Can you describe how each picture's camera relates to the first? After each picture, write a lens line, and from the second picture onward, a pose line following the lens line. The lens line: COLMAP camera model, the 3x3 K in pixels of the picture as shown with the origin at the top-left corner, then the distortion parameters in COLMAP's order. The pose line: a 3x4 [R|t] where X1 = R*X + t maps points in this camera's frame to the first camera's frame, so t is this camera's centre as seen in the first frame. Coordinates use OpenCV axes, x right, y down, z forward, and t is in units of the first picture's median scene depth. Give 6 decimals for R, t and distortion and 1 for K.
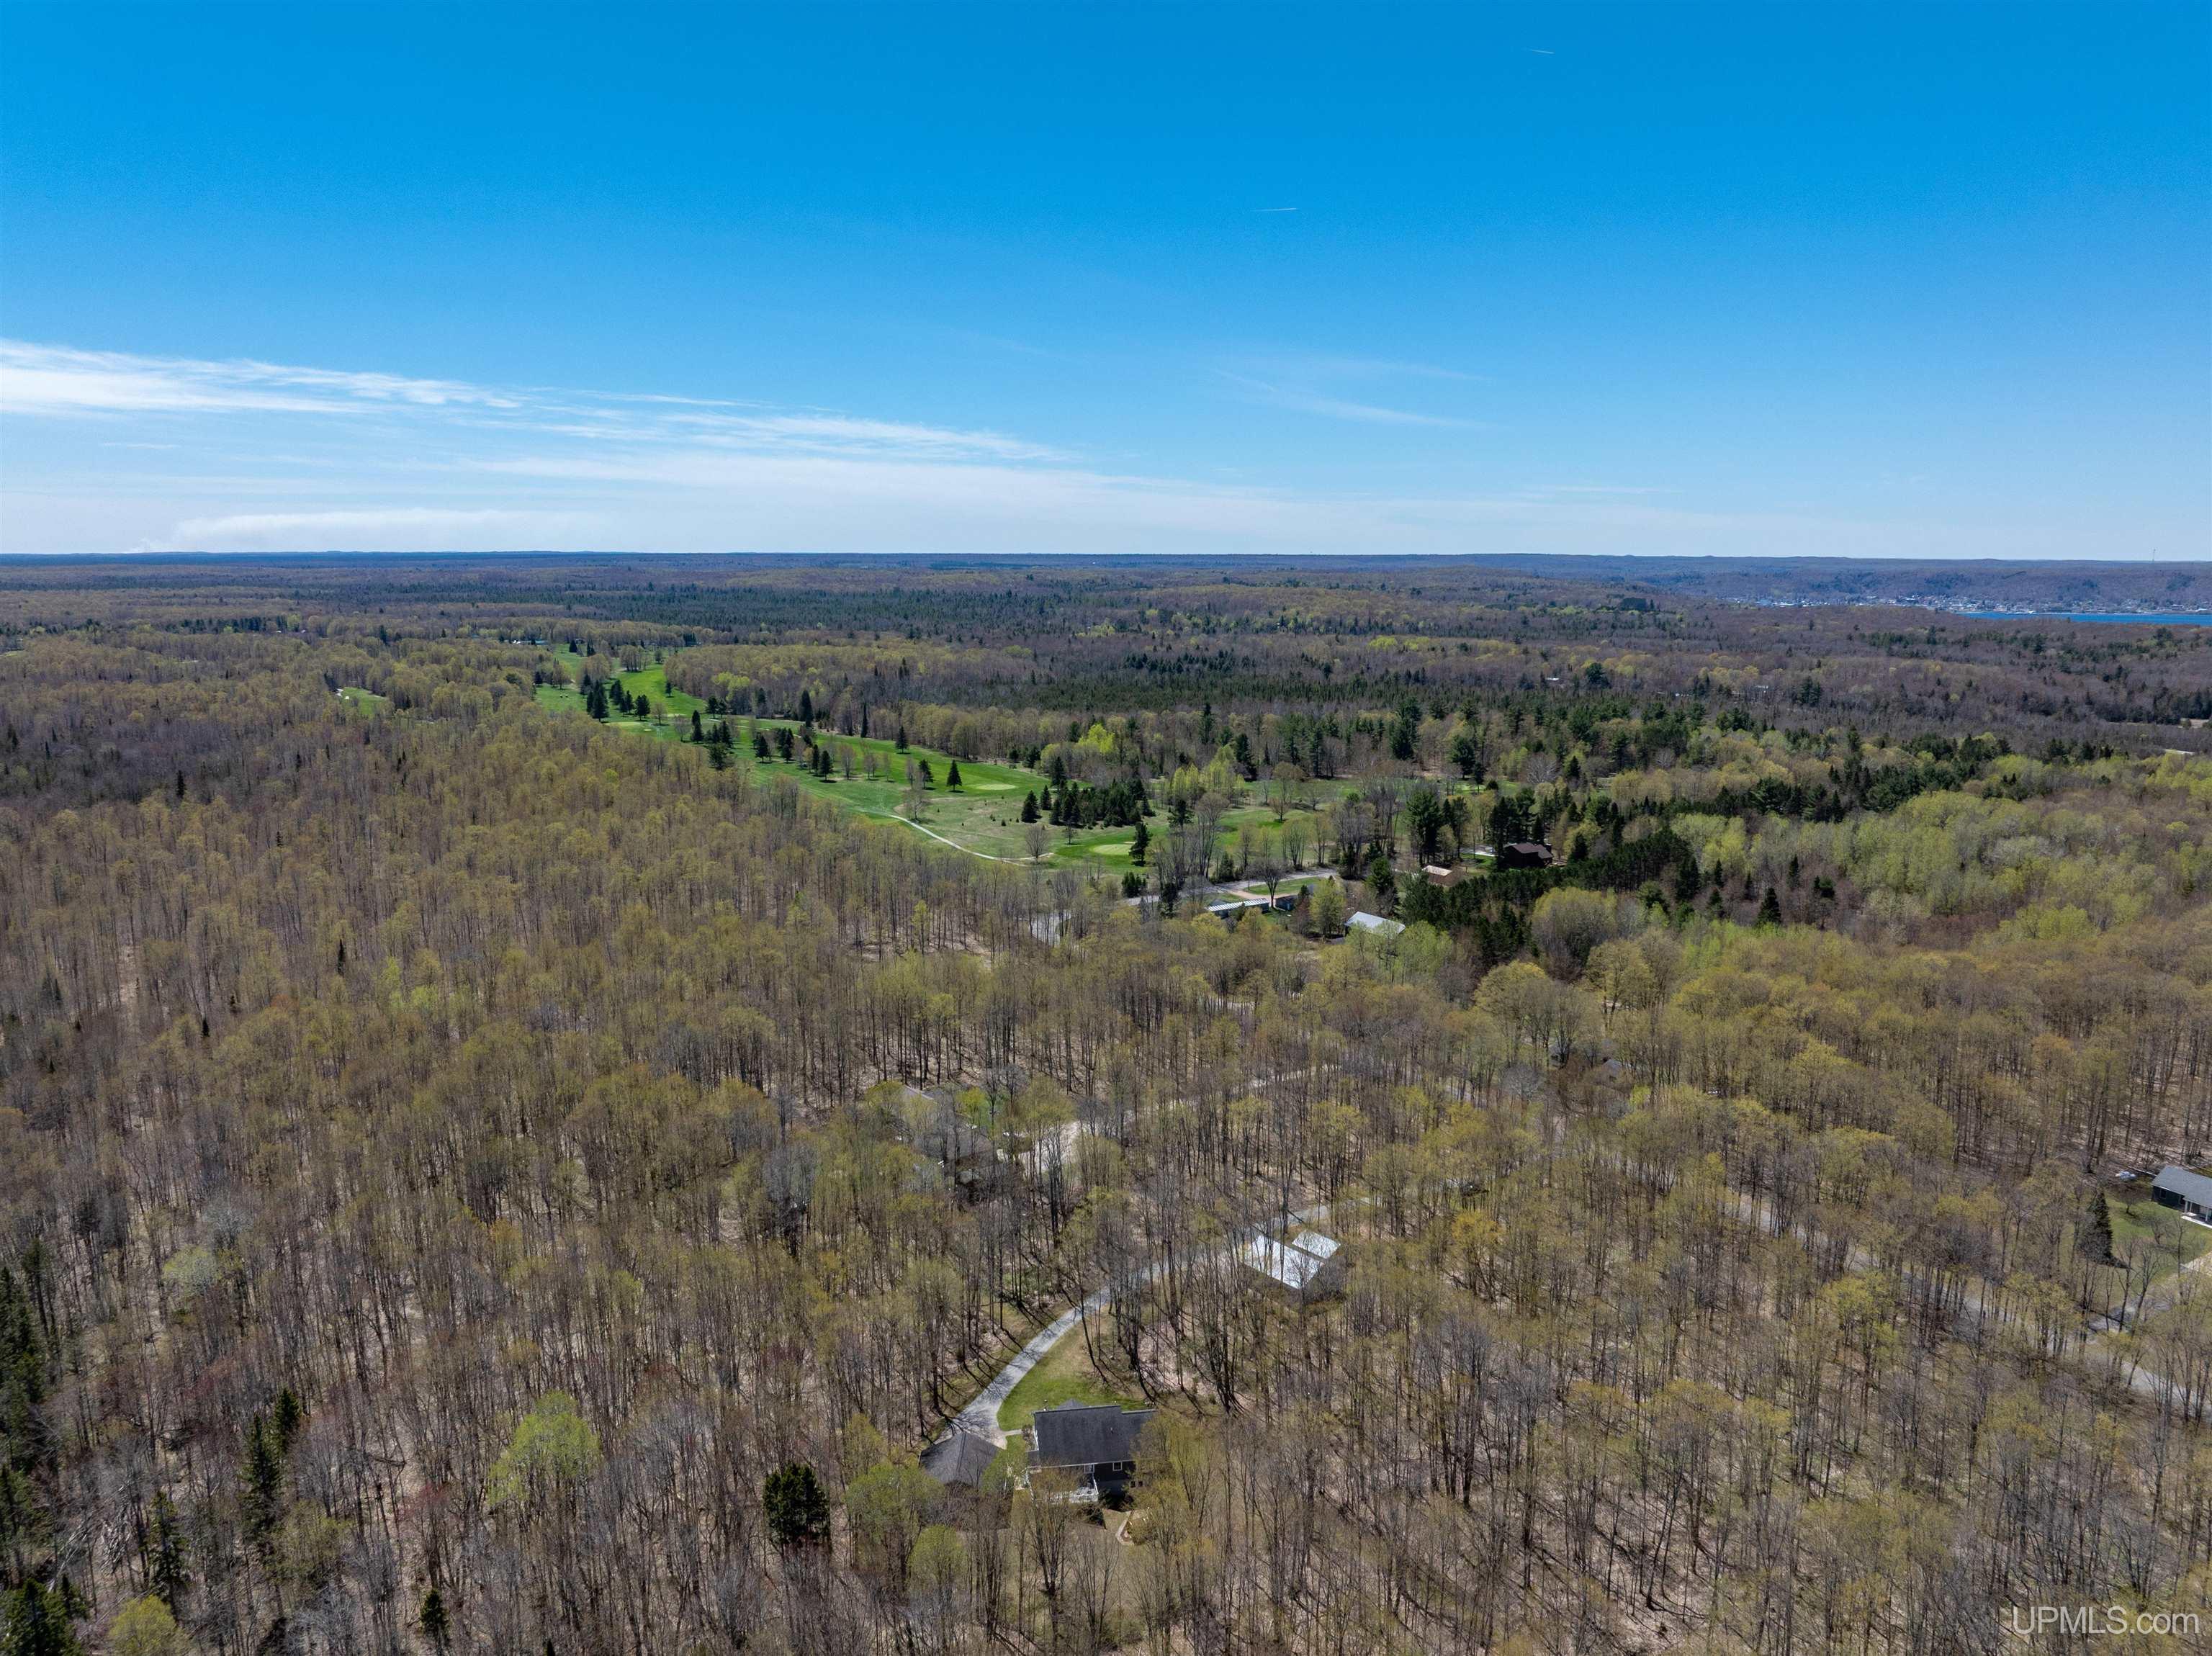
lens RADIAL K [[1535.7, 0, 1121.0], [0, 1535.7, 828.8], [0, 0, 1]] dist [-0.035788, -0.001315]
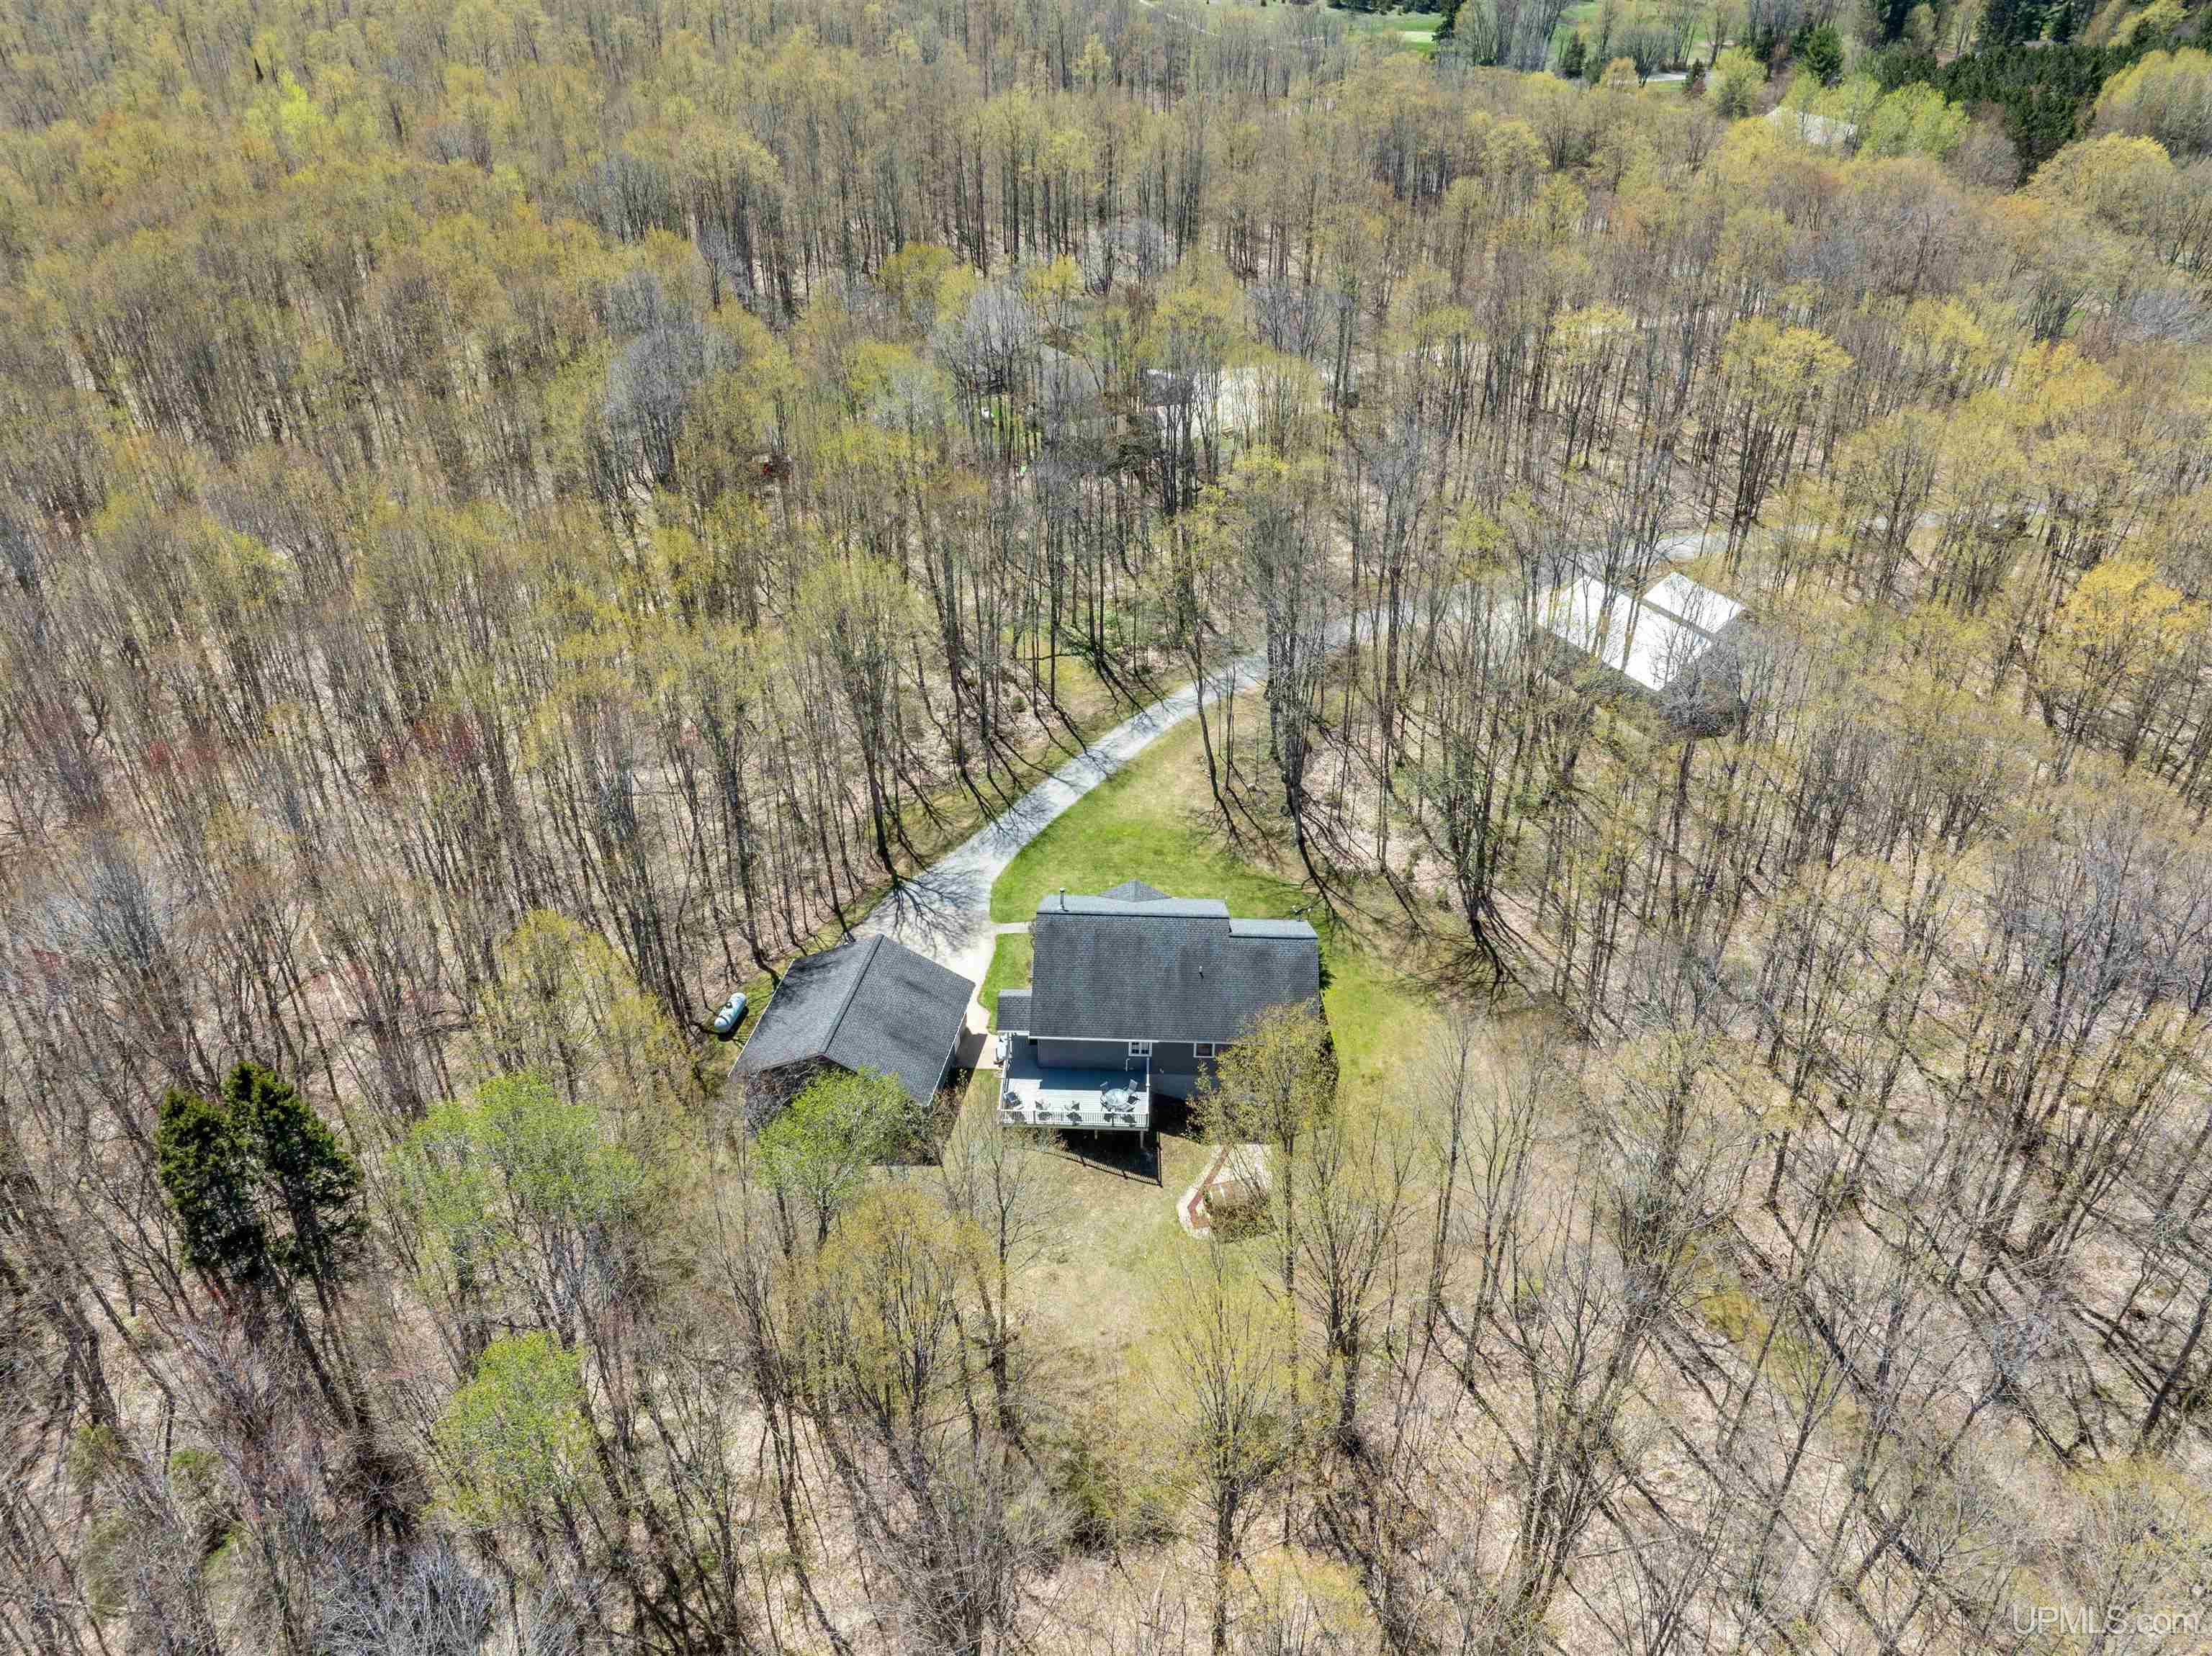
lens RADIAL K [[1535.7, 0, 1115.9], [0, 1535.7, 819.0], [0, 0, 1]] dist [-0.035788, -0.001315]
pose [[0.981396, 0.110838, -0.156767, 0.030076], [-0.036188, 0.908682, 0.415918, 0.148410], [0.188551, -0.402508, 0.895788, 0.537645]]
